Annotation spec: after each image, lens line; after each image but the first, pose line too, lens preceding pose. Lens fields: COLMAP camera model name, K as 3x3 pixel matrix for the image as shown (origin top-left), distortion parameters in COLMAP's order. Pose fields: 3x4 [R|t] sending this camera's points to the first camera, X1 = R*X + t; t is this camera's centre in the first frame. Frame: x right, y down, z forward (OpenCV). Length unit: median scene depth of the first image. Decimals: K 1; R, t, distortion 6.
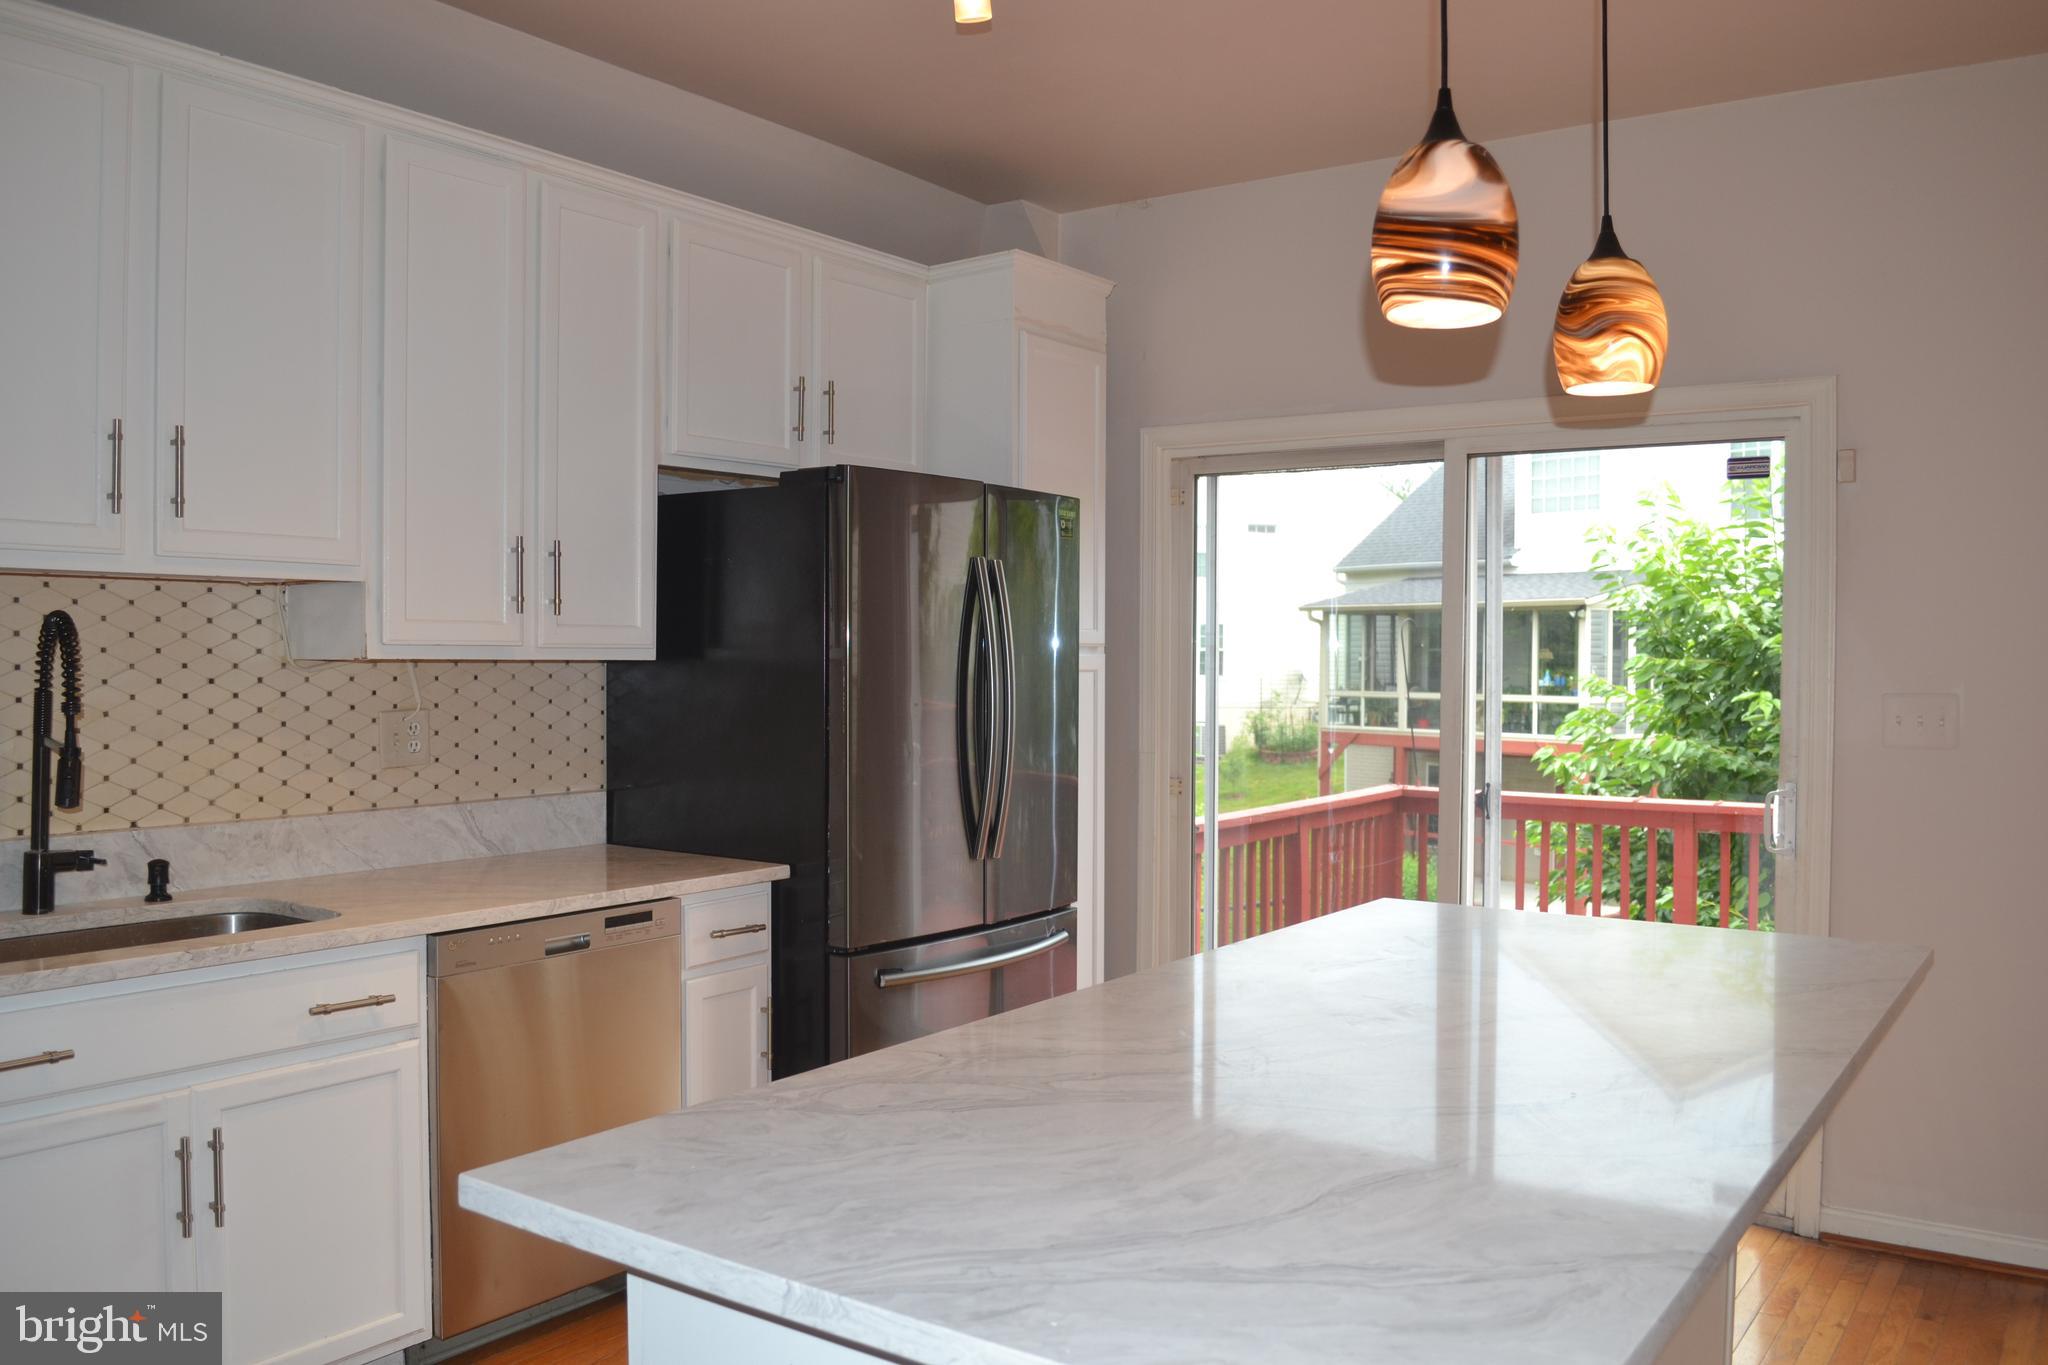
lens RADIAL K [[1641.0, 0, 1013.9], [0, 1641.0, 674.8], [0, 0, 1]] dist [-0.089980, 0.089071]
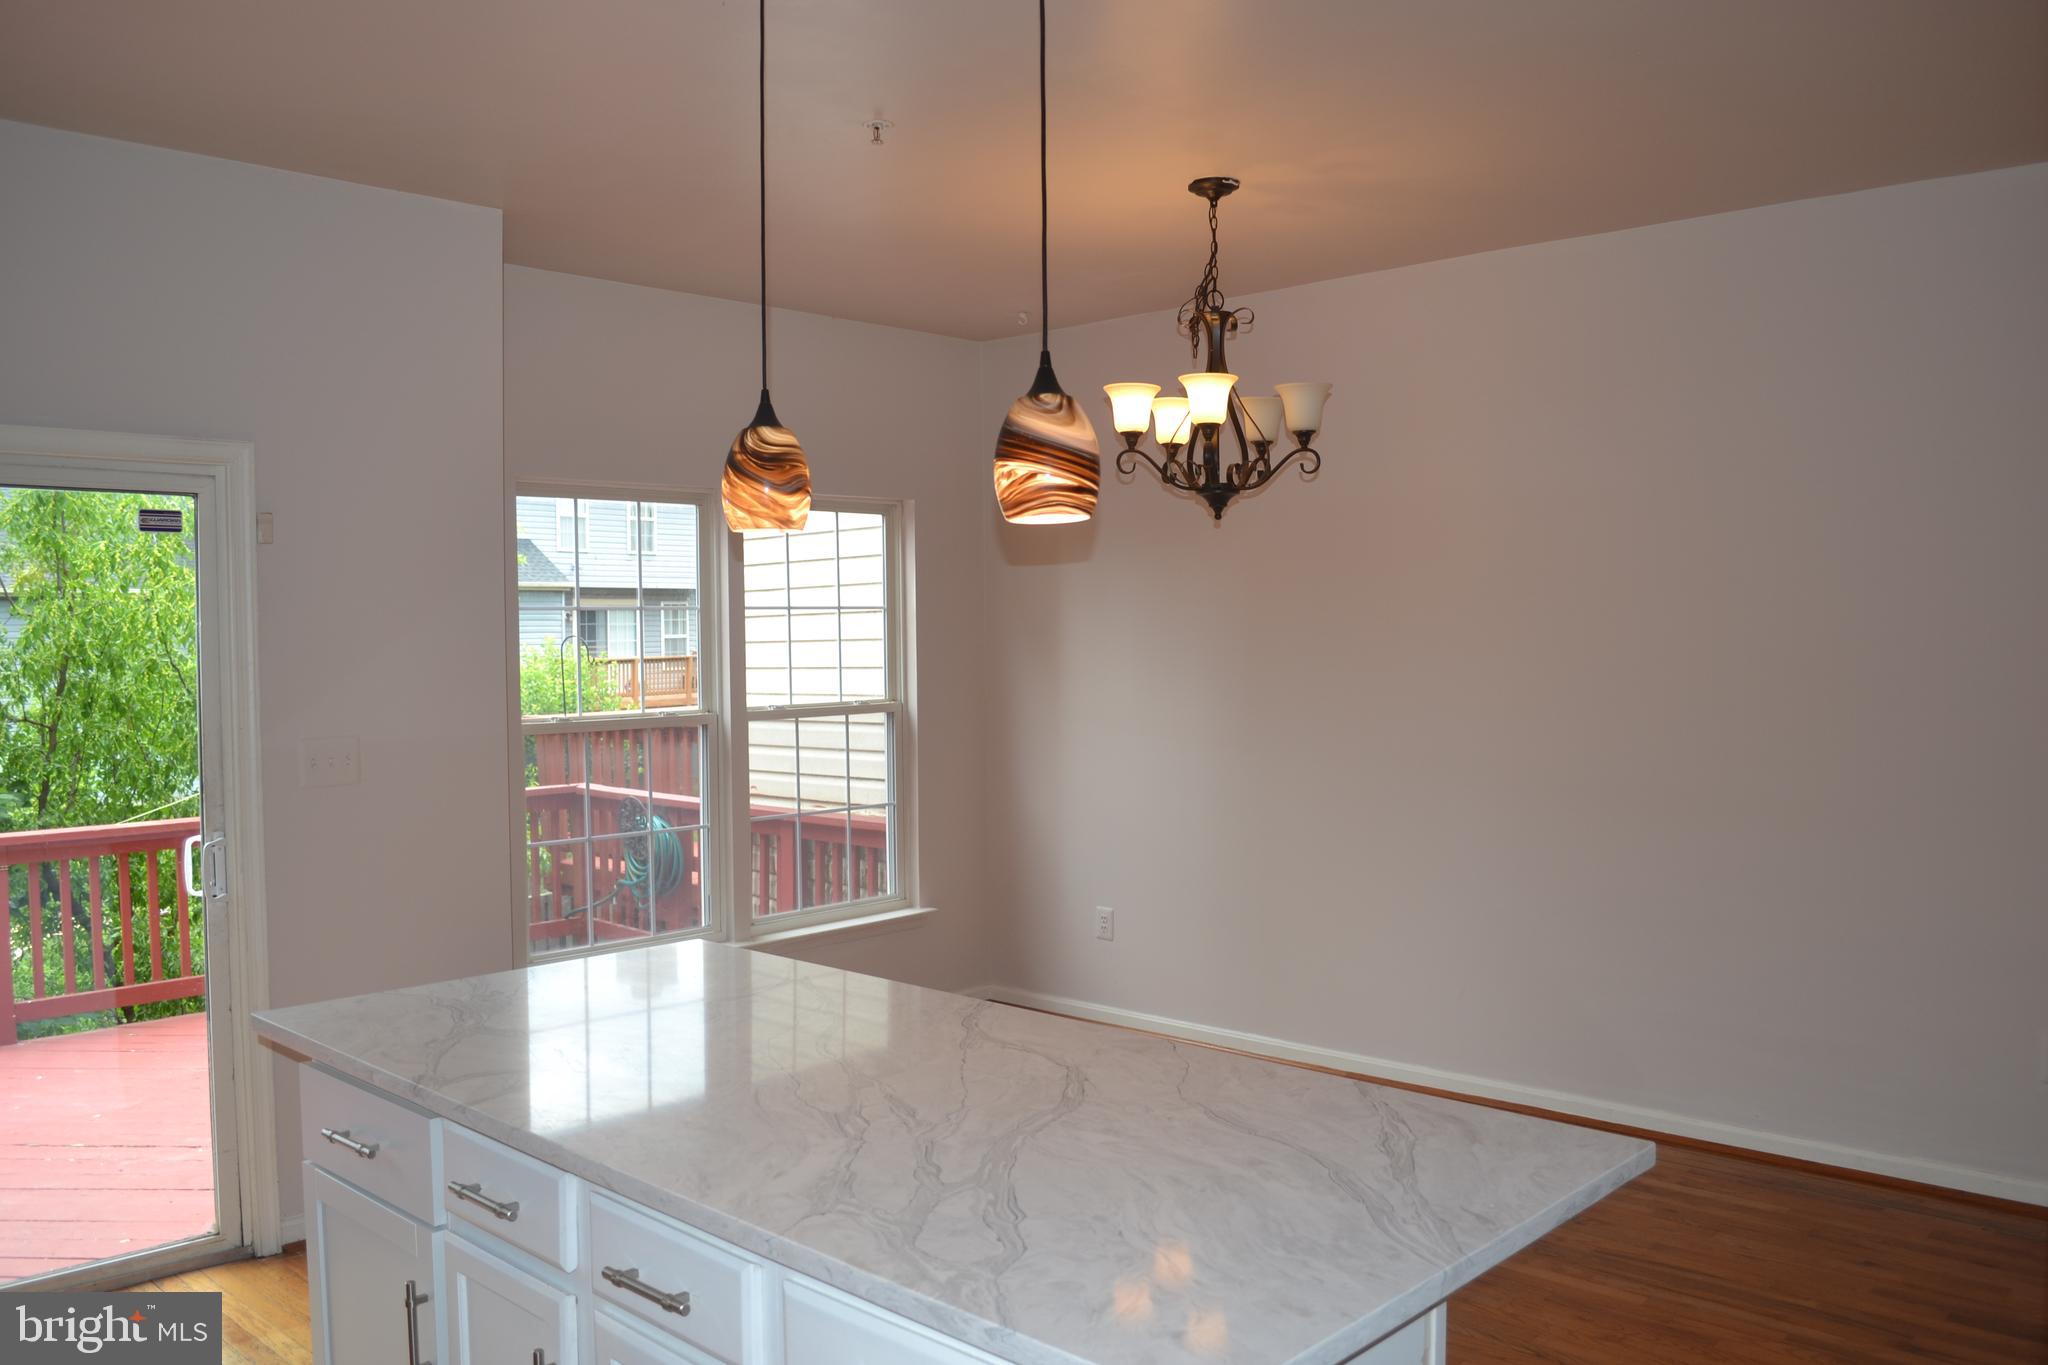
lens RADIAL K [[1639.6, 0, 1031.0], [0, 1639.6, 652.8], [0, 0, 1]] dist [-0.079758, 0.000004]
pose [[0.135294, -0.019803, 0.990608, -0.177527], [0.019082, 0.999667, 0.017378, -0.021287], [-0.990622, 0.016552, 0.135626, 0.132797]]
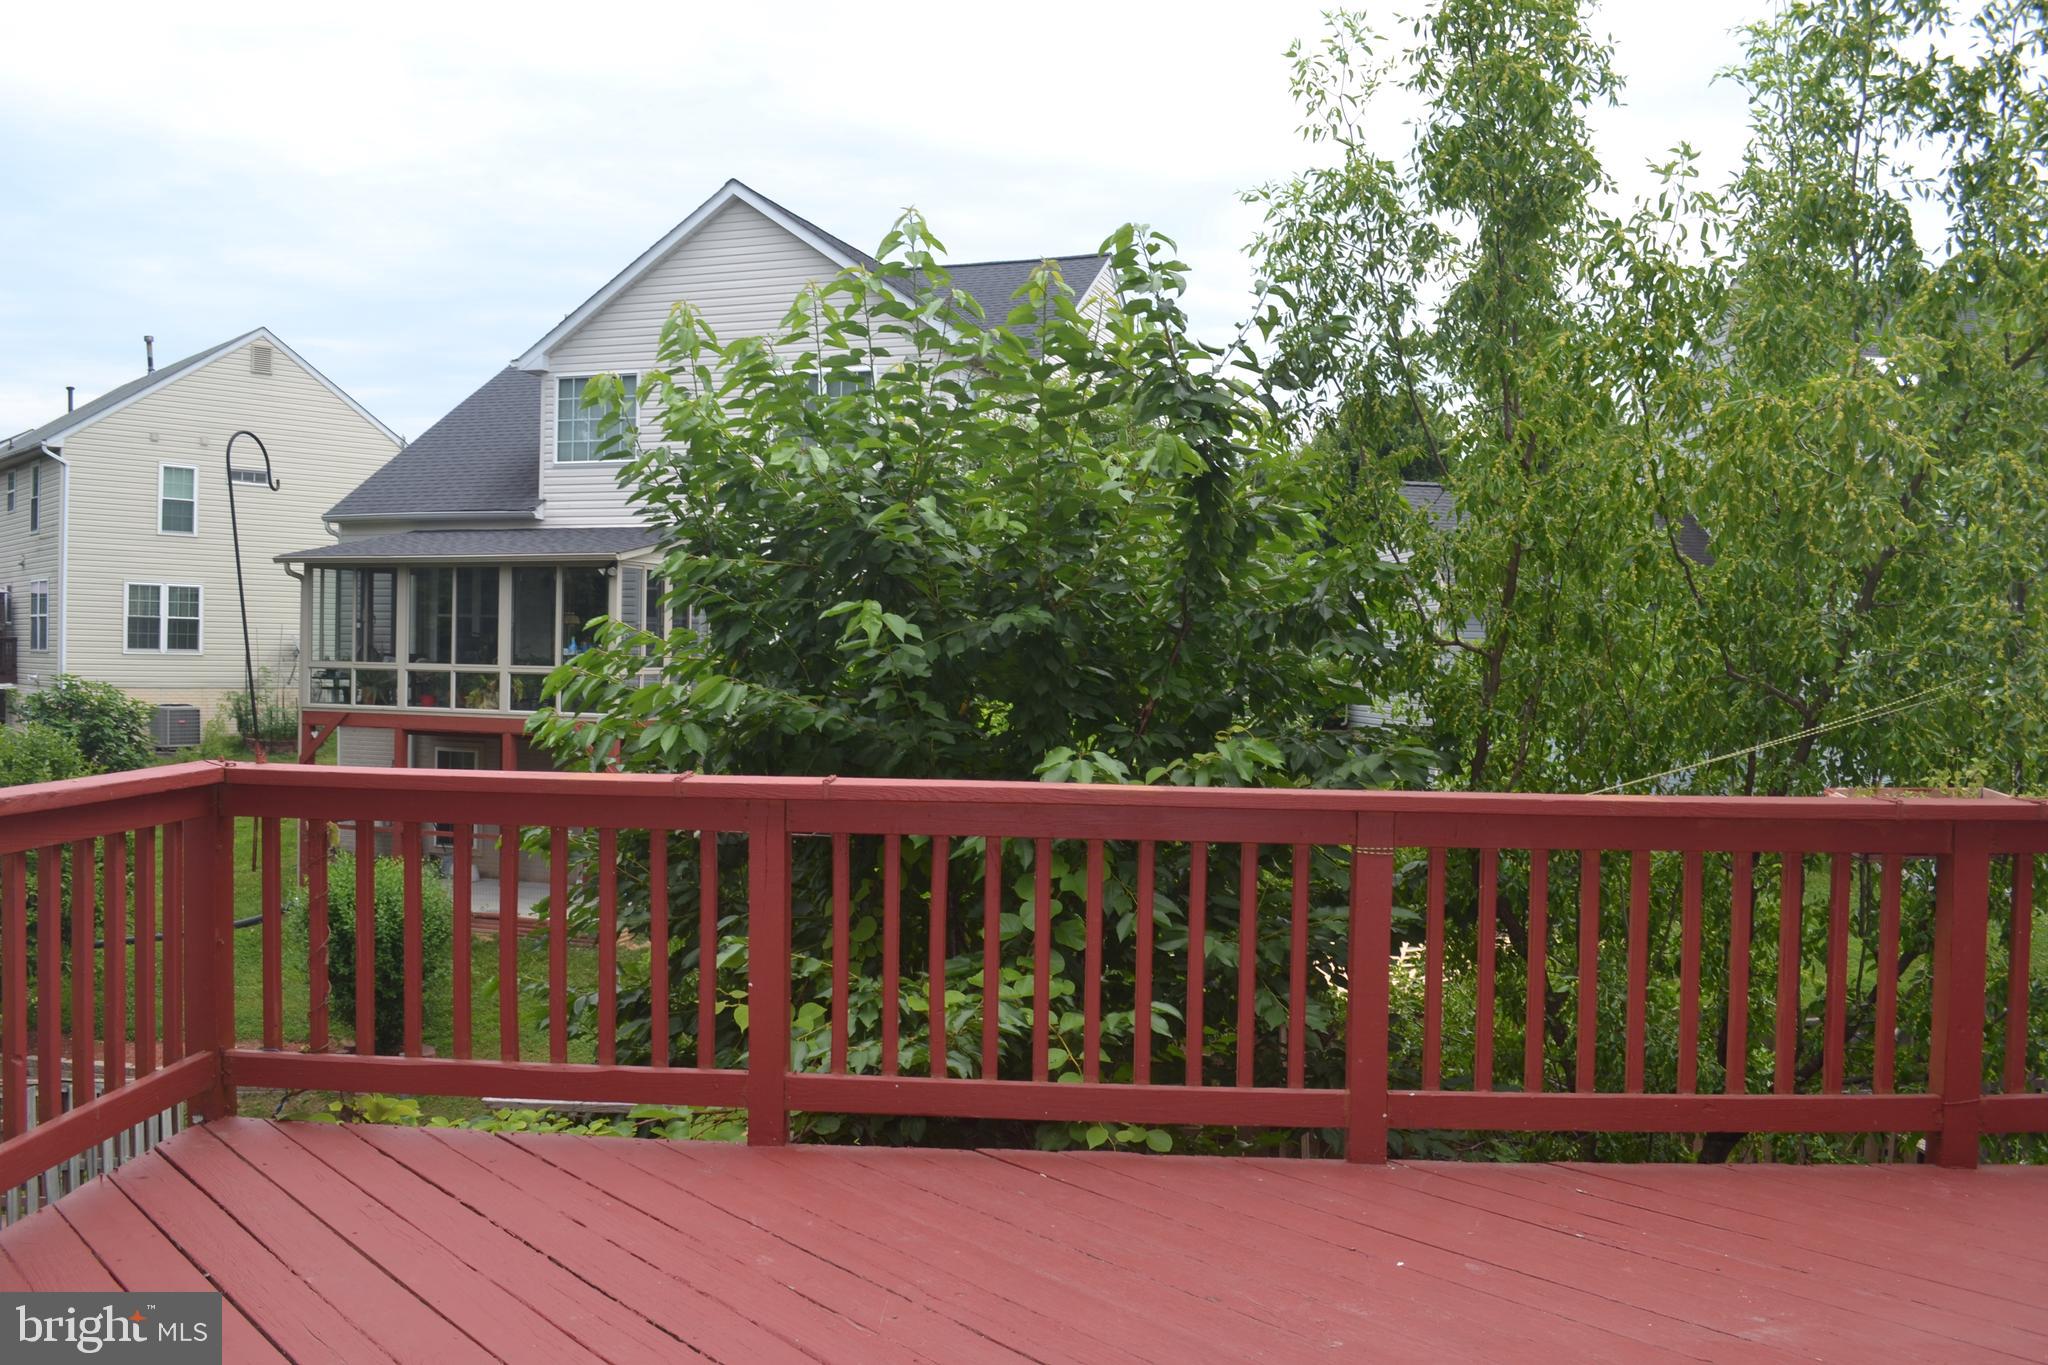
lens RADIAL K [[1641.0, 0, 1013.9], [0, 1641.0, 674.8], [0, 0, 1]] dist [-0.089980, 0.089071]
pose [[0.841121, 0.000714, 0.540847, 0.147922], [-0.004581, 0.999973, 0.005805, 0.029525], [-0.540828, -0.007360, 0.841101, 0.381241]]
